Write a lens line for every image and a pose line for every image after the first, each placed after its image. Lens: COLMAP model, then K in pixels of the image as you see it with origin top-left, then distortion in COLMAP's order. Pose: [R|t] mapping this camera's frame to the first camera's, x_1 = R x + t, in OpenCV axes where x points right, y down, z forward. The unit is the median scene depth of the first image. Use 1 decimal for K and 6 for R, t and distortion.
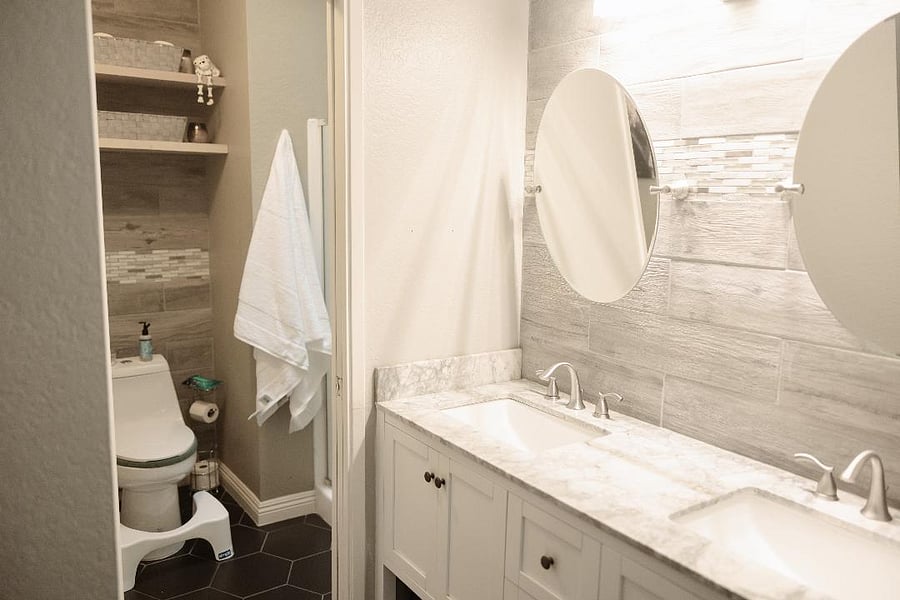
lens RADIAL K [[709.0, 0, 444.7], [0, 709.0, 299.1], [0, 0, 1]] dist [0.004053, 0.005599]
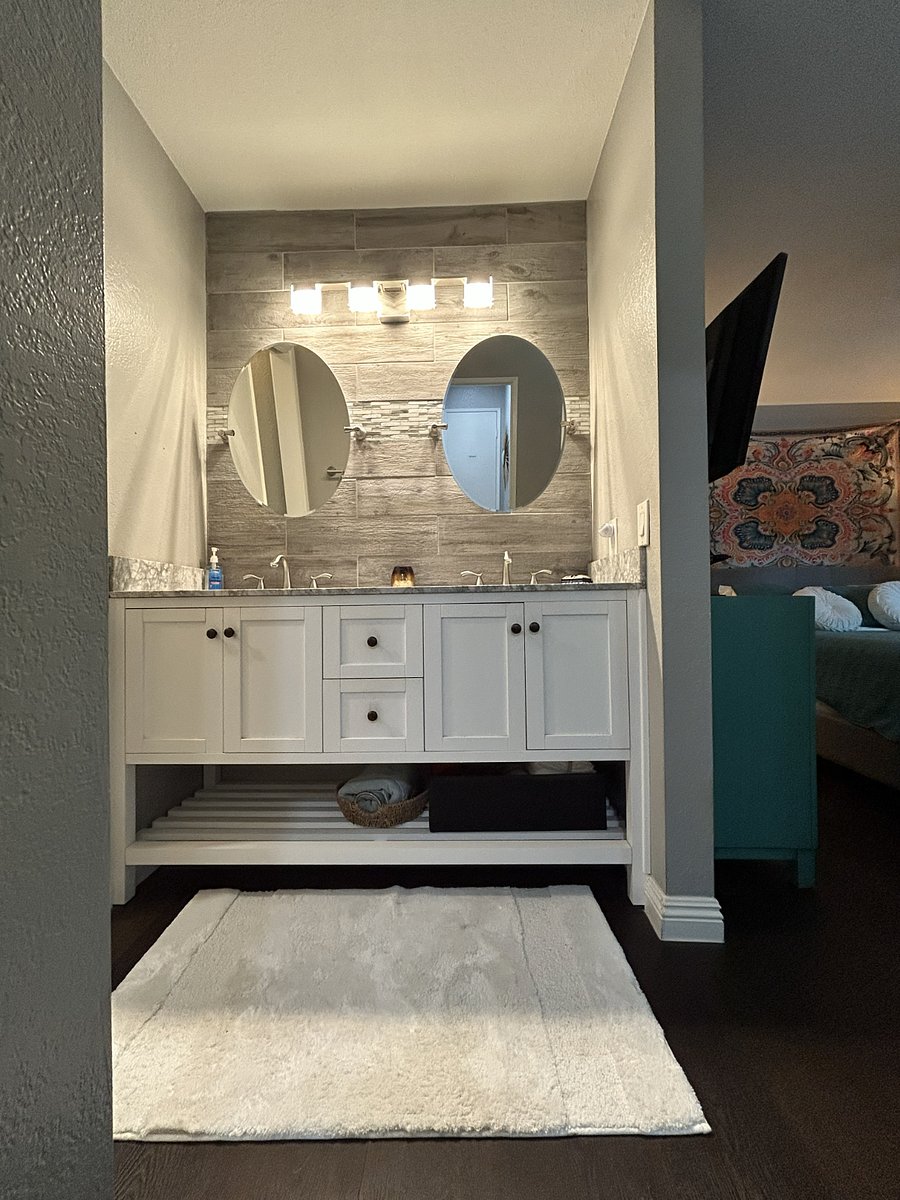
lens RADIAL K [[491.9, 0, 449.0], [0, 491.9, 599.6], [0, 0, 1]] dist [-0.002876, -0.000361]
pose [[0.579501, -0.011698, 0.814888, -0.444163], [0.143224, 0.985797, -0.087702, 0.332413], [-0.802288, 0.167535, 0.572945, 0.292740]]
